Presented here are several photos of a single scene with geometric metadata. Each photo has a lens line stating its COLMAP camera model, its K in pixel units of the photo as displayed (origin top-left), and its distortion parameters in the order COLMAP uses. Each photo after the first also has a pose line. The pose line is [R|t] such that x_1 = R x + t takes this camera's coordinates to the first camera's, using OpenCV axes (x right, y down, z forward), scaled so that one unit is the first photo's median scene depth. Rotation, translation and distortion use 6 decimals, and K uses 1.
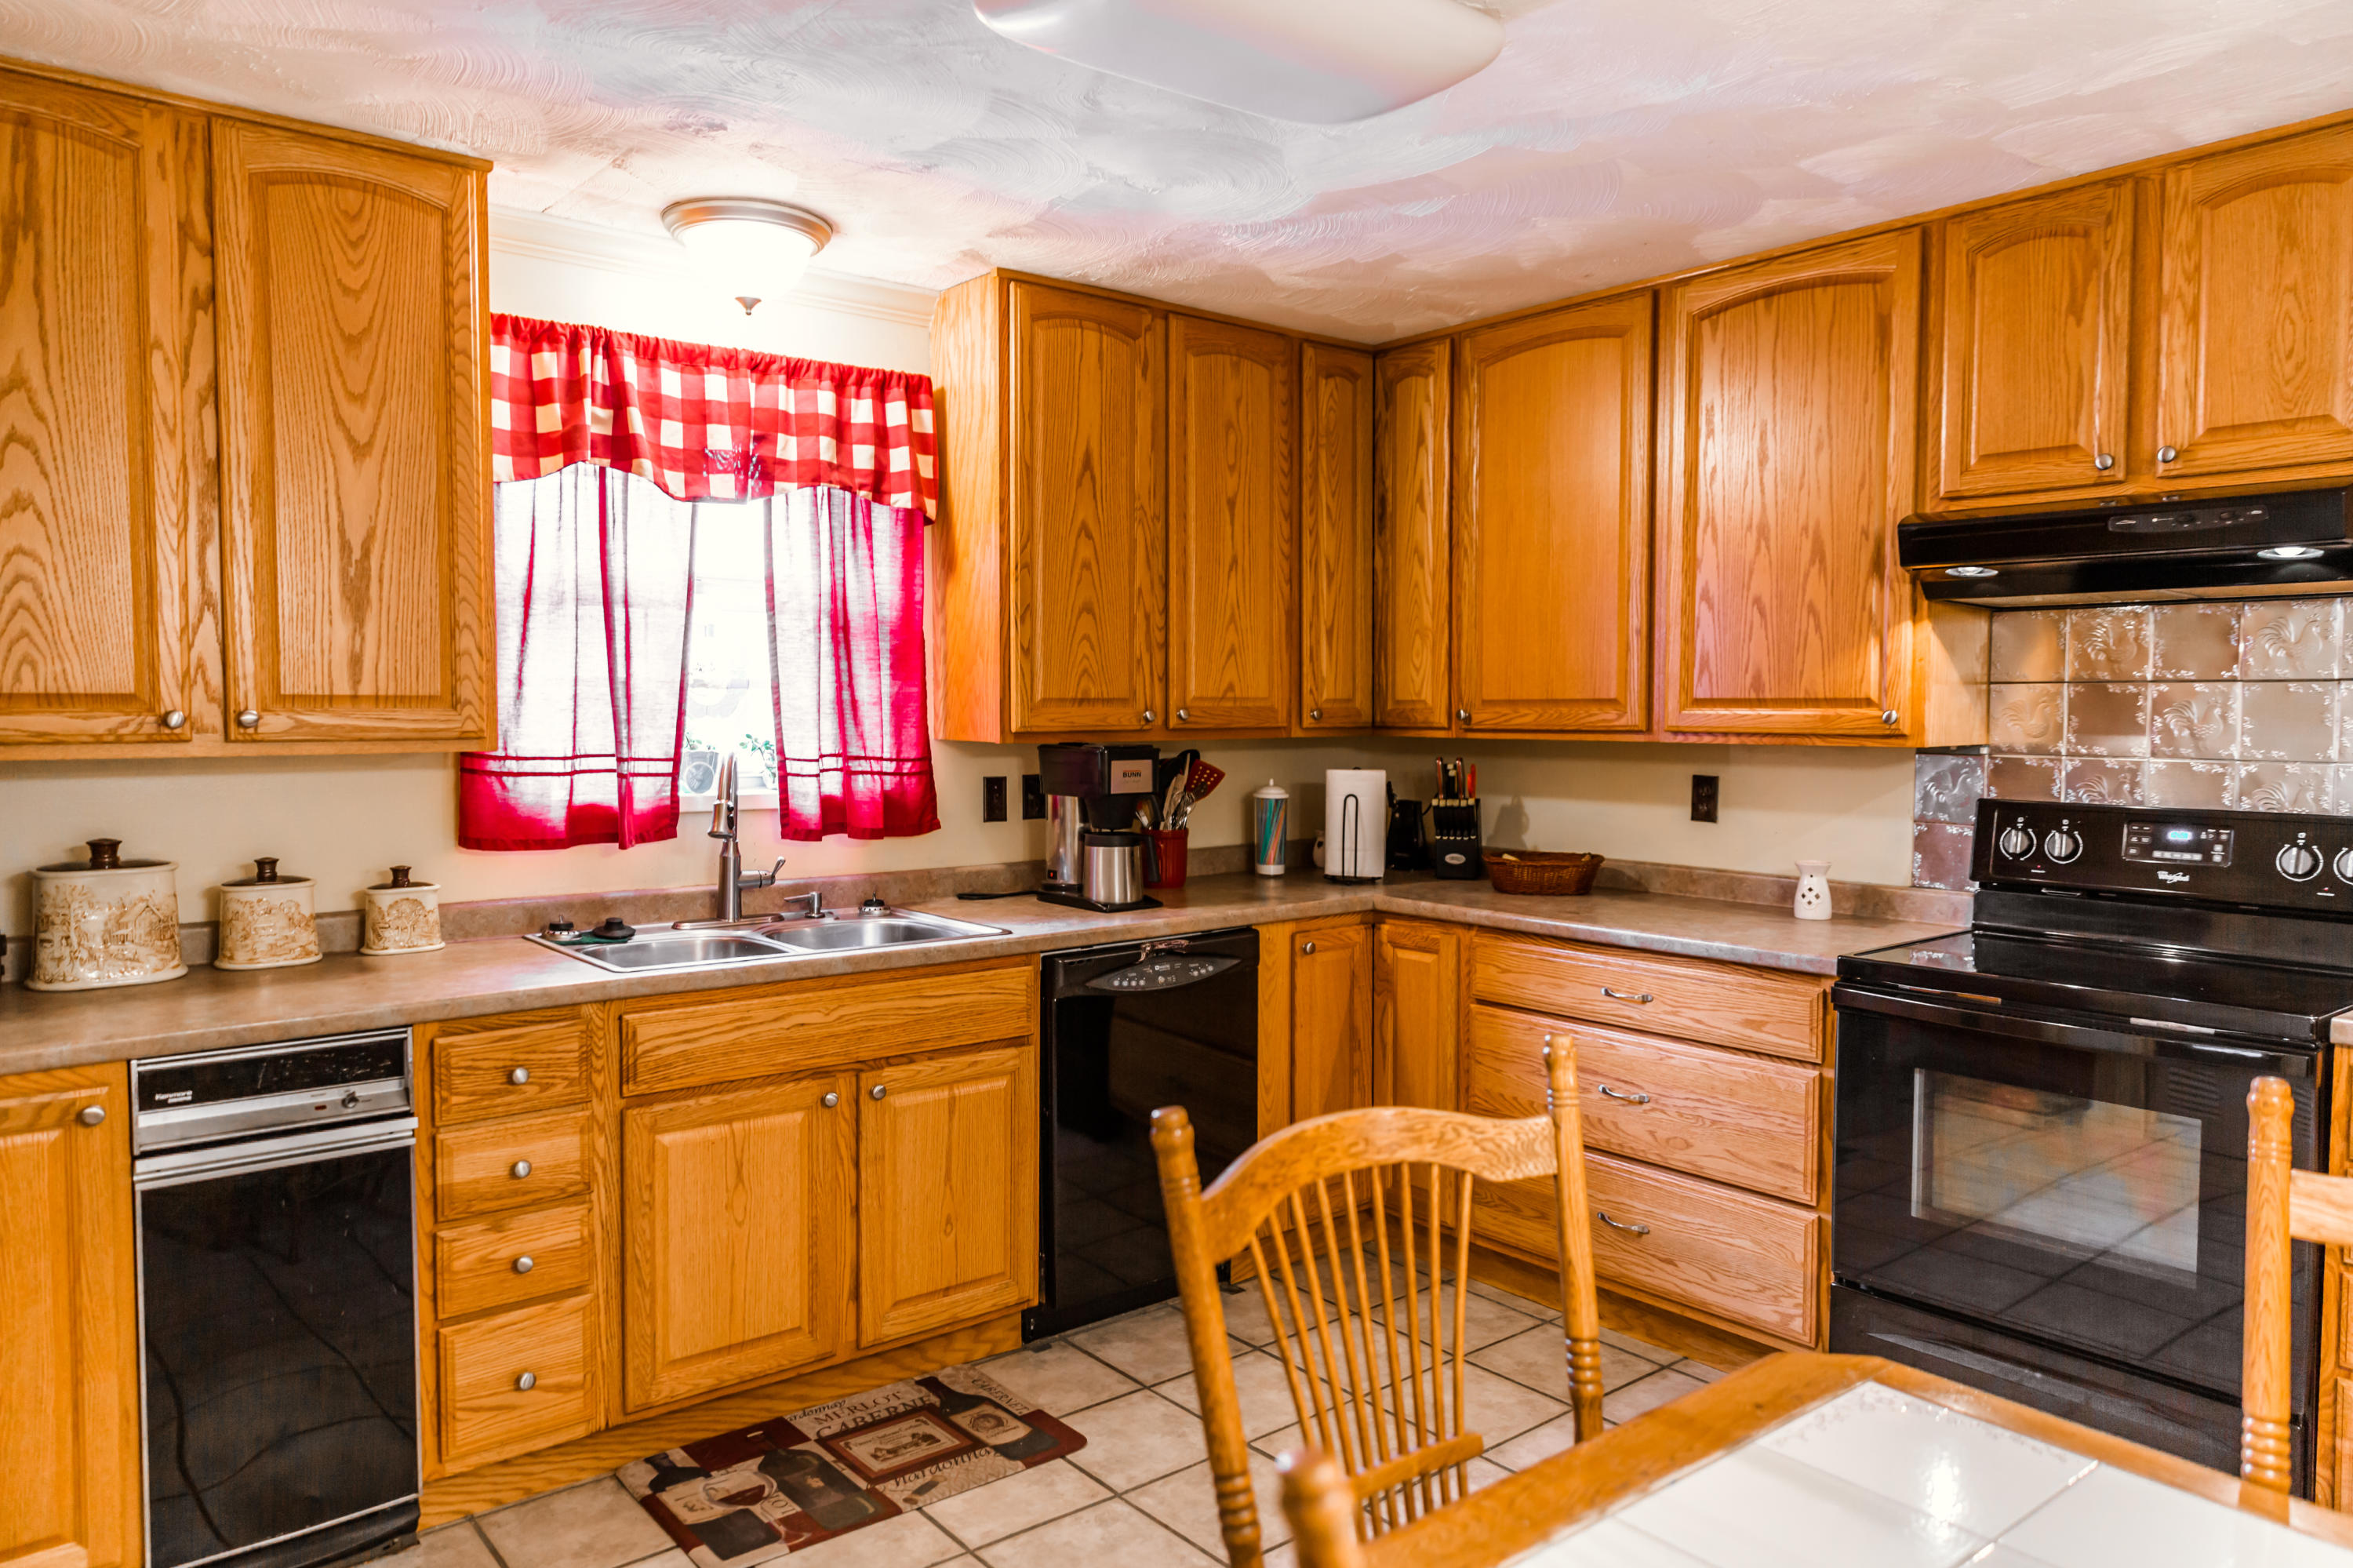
lens RADIAL K [[1588.5, 0, 1176.5], [0, 1588.5, 784.0], [0, 0, 1]] dist [0.007239, 0.001280]
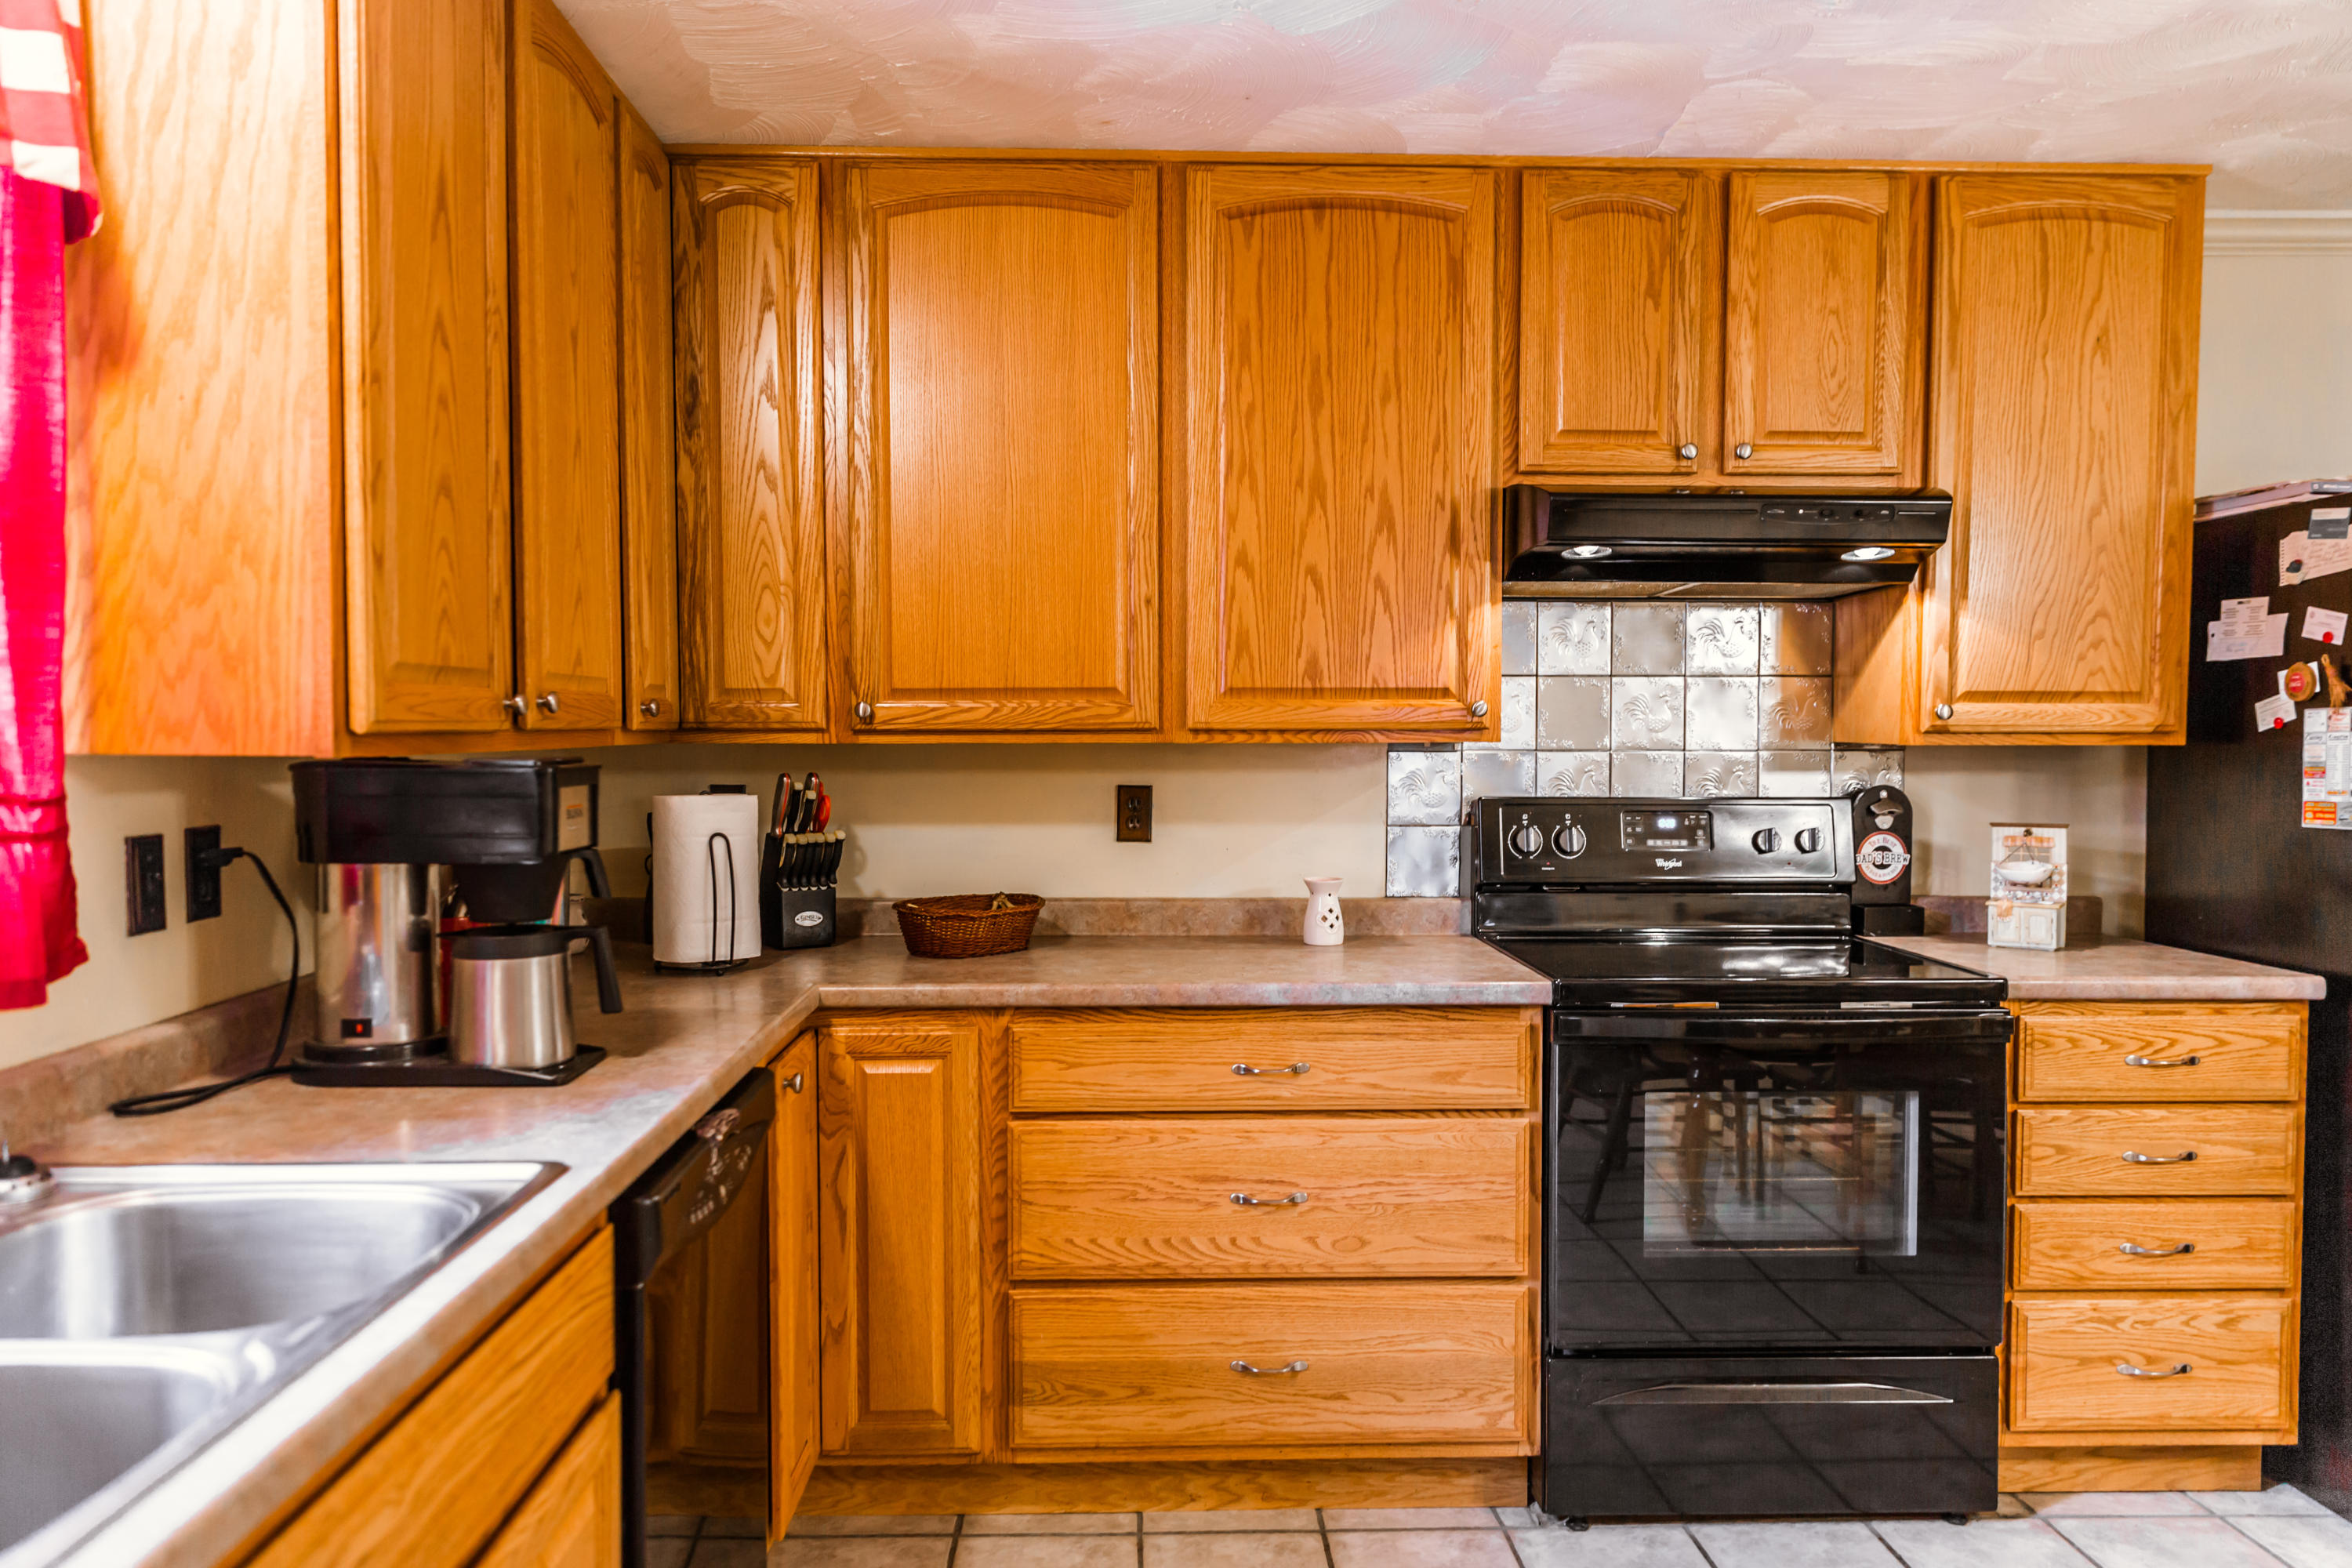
lens RADIAL K [[1587.8, 0, 1176.0], [0, 1587.8, 784.0], [0, 0, 1]] dist [0.007239, 0.001280]
pose [[0.602210, -0.029291, 0.797800, -0.347942], [0.041639, 0.999119, 0.005252, -0.010800], [-0.797251, 0.030056, 0.602899, 0.560389]]
